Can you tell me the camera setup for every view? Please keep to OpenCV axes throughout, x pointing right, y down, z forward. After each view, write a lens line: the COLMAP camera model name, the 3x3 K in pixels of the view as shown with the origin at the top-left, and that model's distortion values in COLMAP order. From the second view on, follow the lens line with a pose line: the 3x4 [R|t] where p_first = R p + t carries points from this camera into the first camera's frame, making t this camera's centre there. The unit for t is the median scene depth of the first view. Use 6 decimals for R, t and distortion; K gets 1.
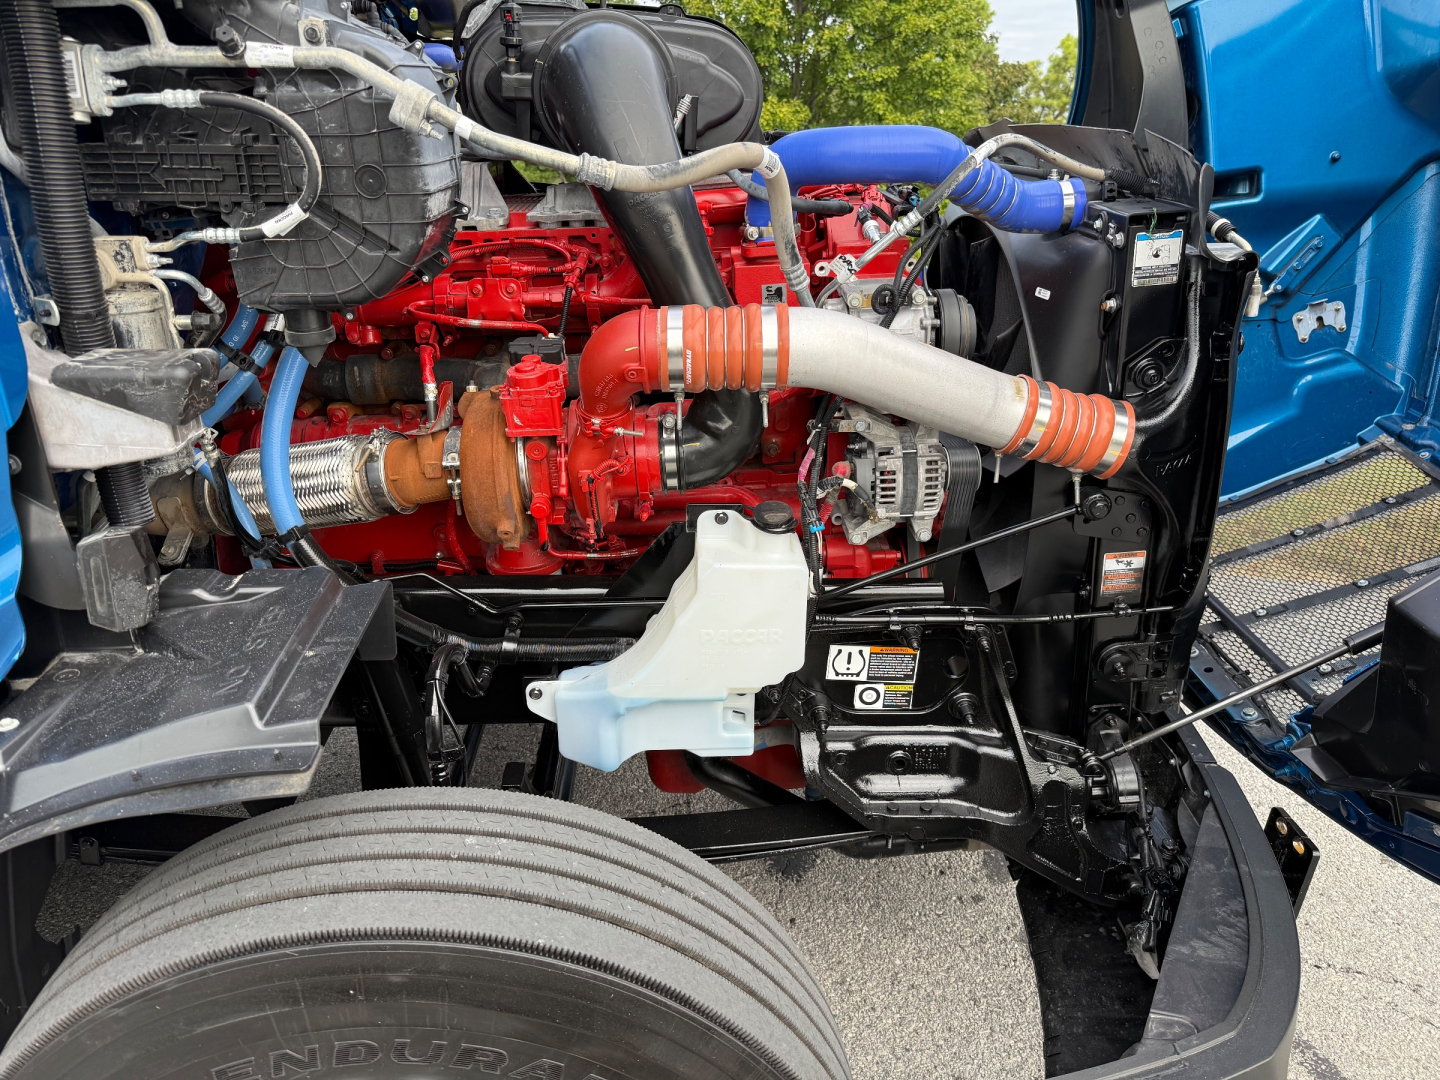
lens RADIAL K [[1016.6, 0, 711.0], [0, 1016.6, 542.3], [0, 0, 1]] dist [0.008638, -0.016858]
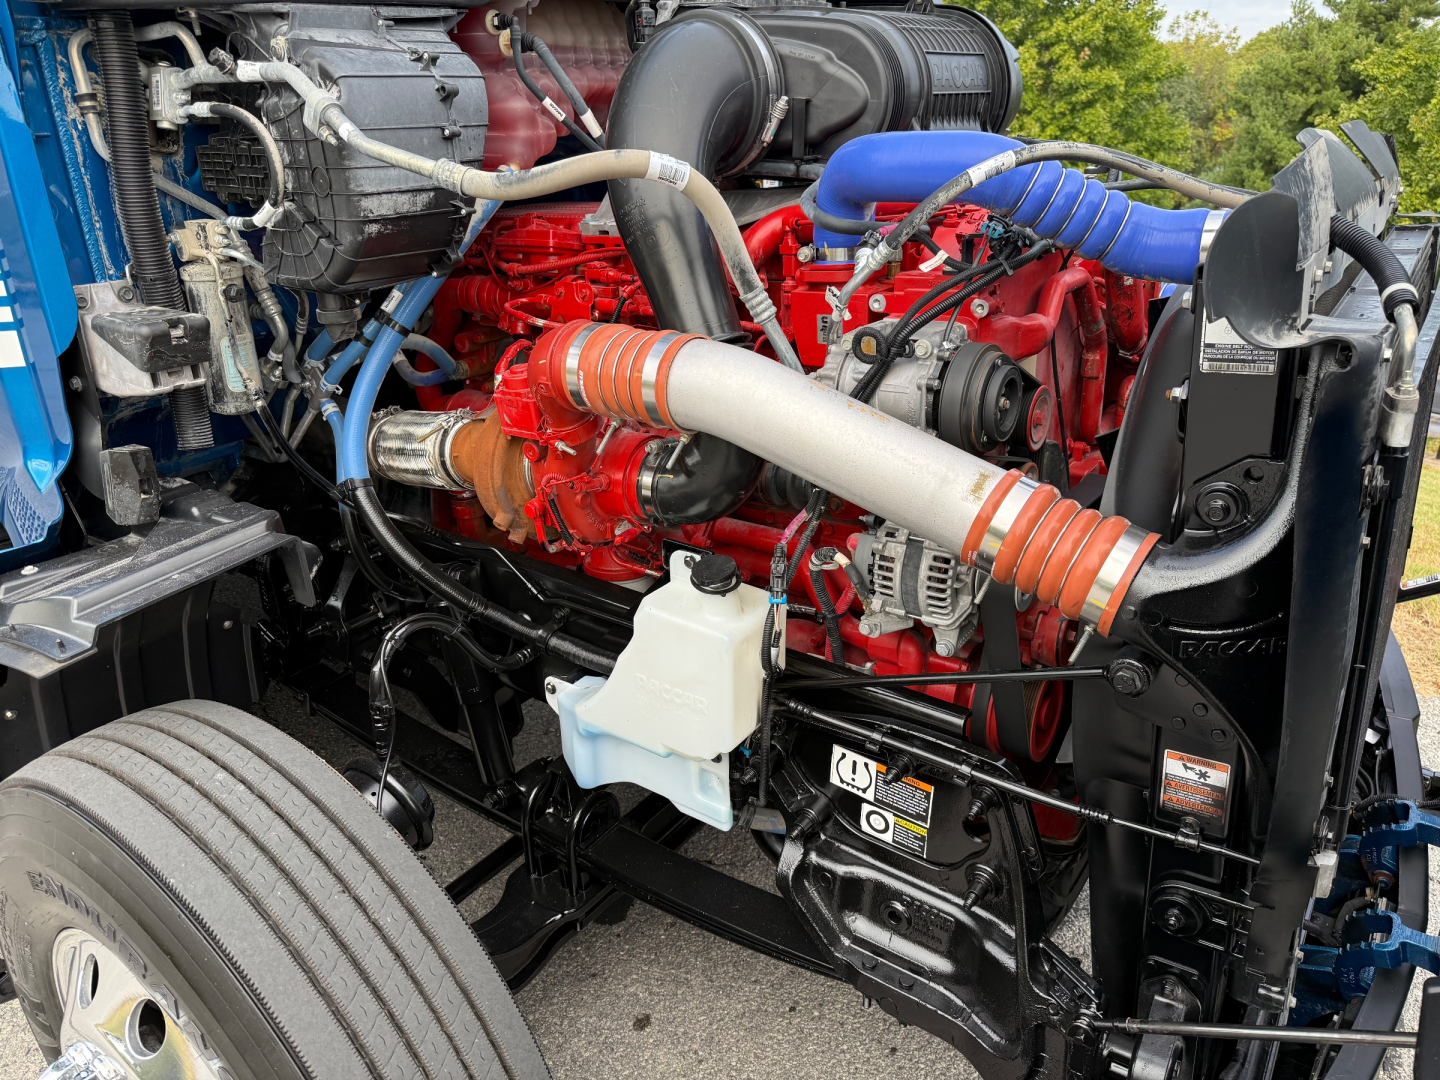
lens RADIAL K [[1016.6, 0, 711.3], [0, 1016.6, 538.0], [0, 0, 1]] dist [0.008638, -0.016858]
pose [[0.792253, 0.225041, -0.567178, 0.500662], [-0.230277, 0.971043, 0.063626, -0.100182], [0.565073, 0.080200, 0.821134, 0.247577]]
